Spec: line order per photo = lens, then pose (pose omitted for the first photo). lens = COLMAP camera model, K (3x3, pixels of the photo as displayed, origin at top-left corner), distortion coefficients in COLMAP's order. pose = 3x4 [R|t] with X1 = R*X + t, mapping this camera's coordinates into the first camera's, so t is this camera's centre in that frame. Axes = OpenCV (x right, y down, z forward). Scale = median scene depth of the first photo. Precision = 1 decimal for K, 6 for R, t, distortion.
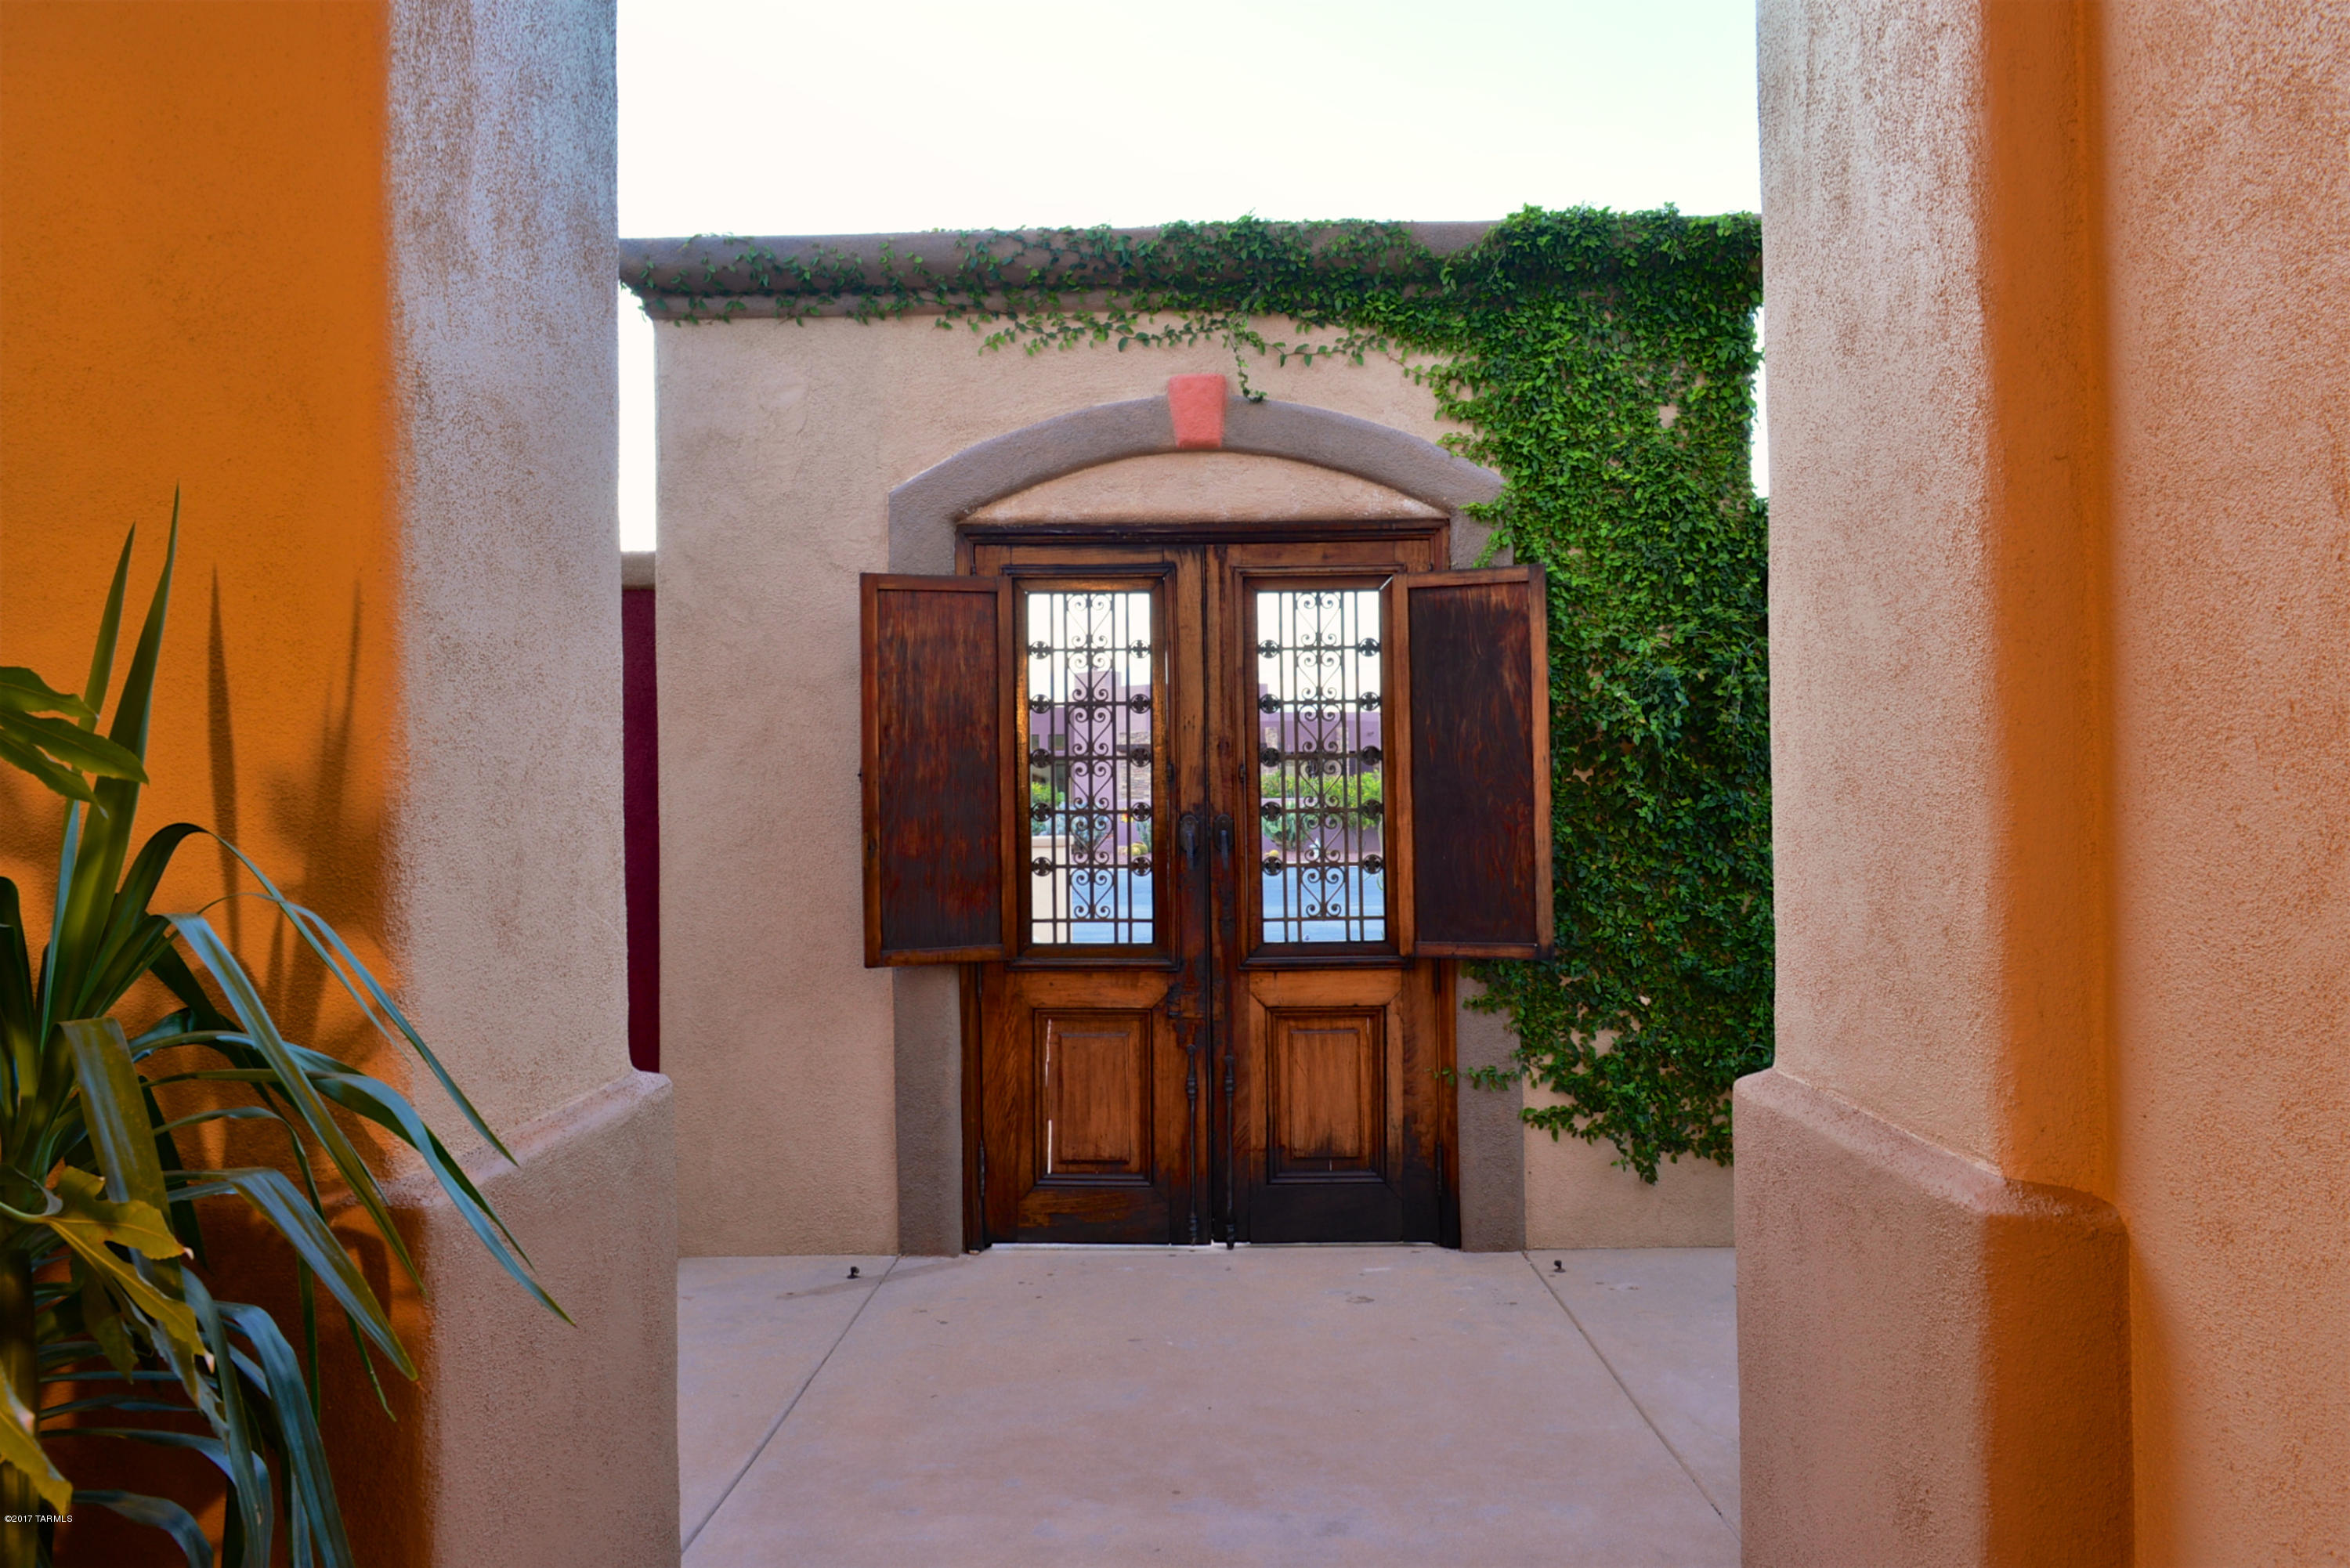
lens RADIAL K [[1626.6, 0, 1175.0], [0, 1626.6, 784.0], [0, 0, 1]] dist [0.009381, -0.000394]
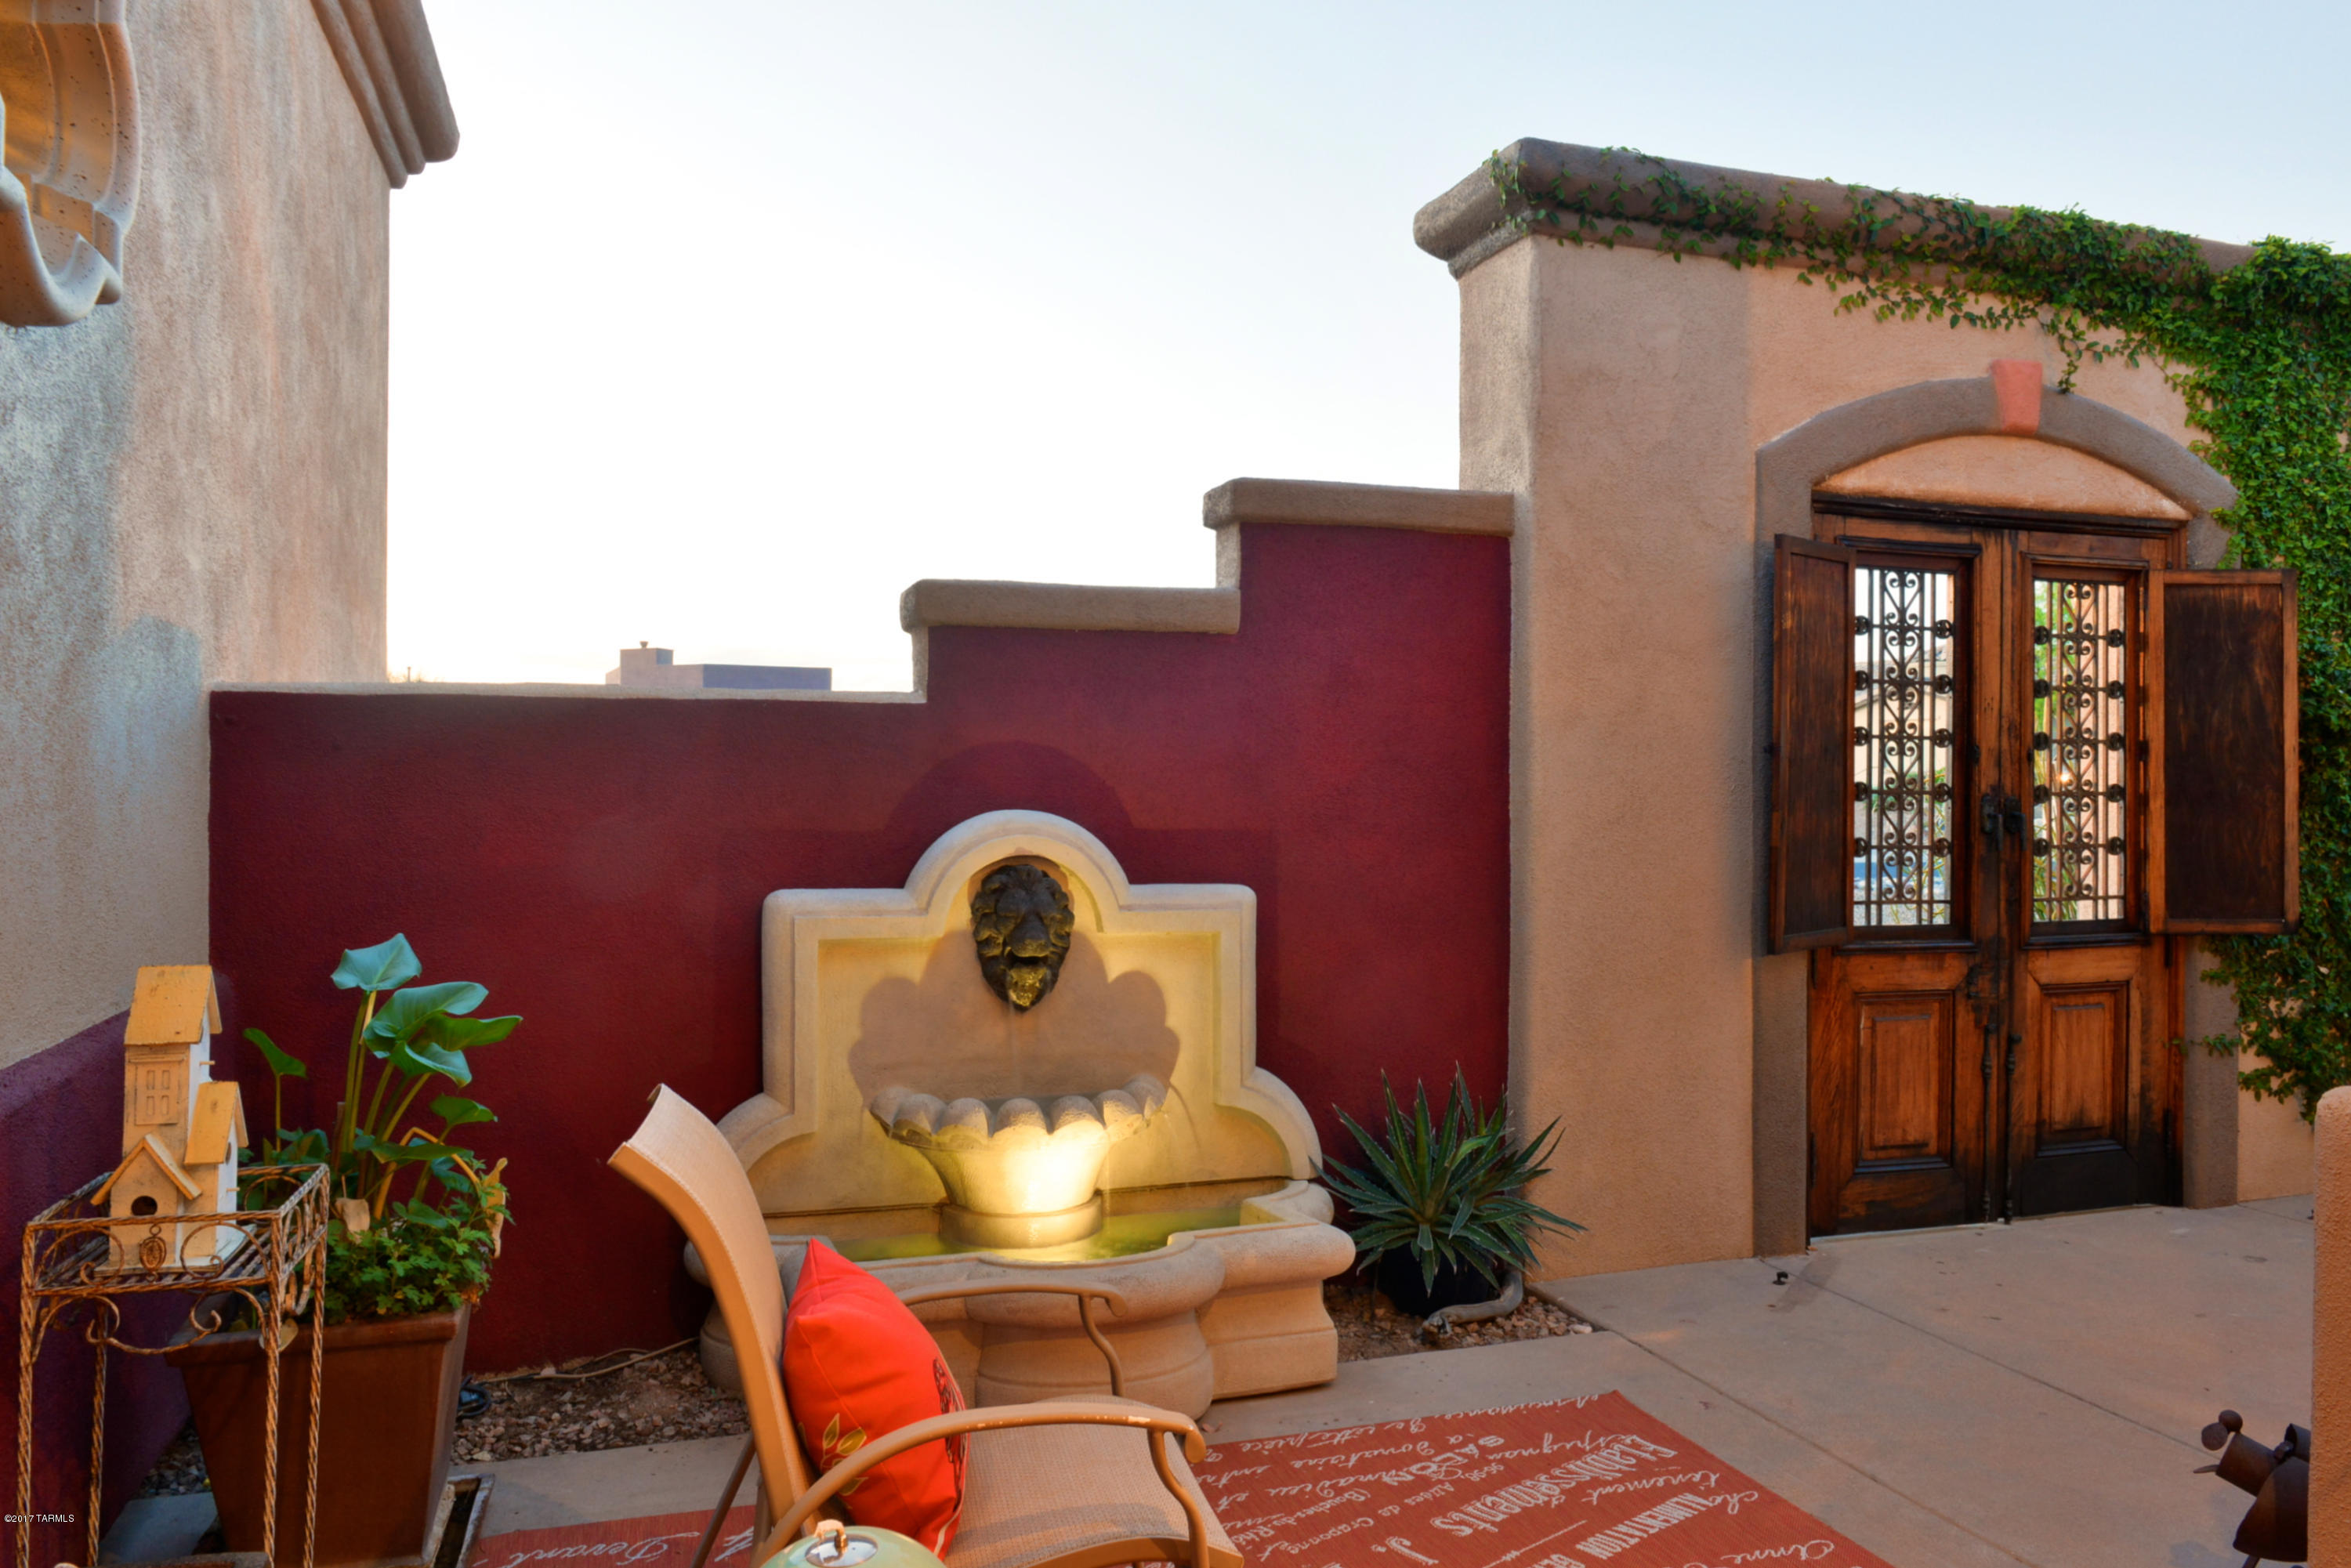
lens RADIAL K [[1627.4, 0, 1177.2], [0, 1627.4, 781.9], [0, 0, 1]] dist [0.009381, -0.000394]
pose [[0.936243, 0.016428, 0.350970, -0.818262], [-0.018141, 0.999834, 0.001592, 0.017648], [-0.350885, -0.007857, 0.936386, 0.231551]]
